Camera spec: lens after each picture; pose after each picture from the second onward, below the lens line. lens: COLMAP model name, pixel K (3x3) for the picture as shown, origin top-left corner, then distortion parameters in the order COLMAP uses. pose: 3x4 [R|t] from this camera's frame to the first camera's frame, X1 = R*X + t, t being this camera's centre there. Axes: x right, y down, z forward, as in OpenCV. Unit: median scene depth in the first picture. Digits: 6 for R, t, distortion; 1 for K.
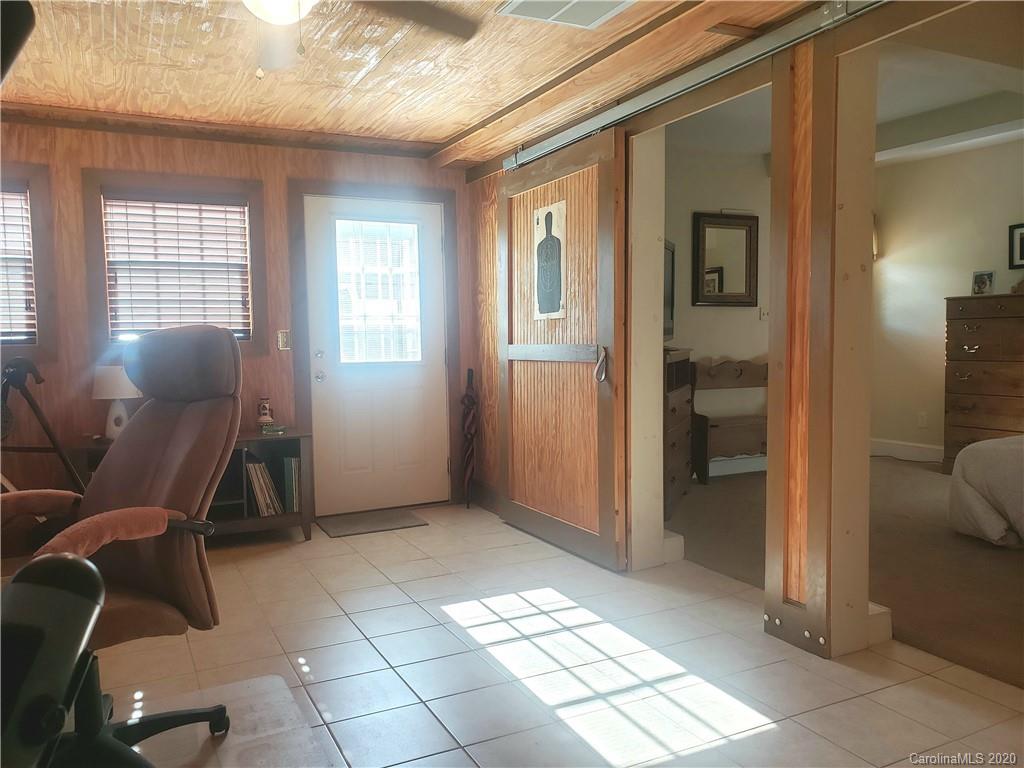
lens RADIAL K [[796.4, 0, 512.0], [0, 796.4, 384.0], [0, 0, 1]] dist [0.099903, -0.155886]
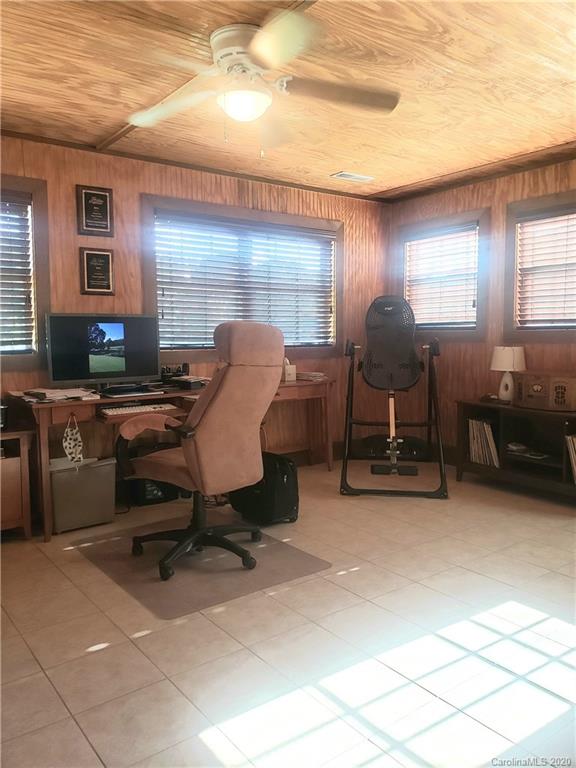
lens RADIAL K [[597.1, 0, 304.2], [0, 597.1, 383.3], [0, 0, 1]] dist [0.003210, 0.000095]
pose [[0.183545, 0.096953, -0.978218, 0.448053], [-0.047924, 0.994824, 0.089607, -0.035201], [0.981842, 0.030433, 0.187242, 0.478150]]
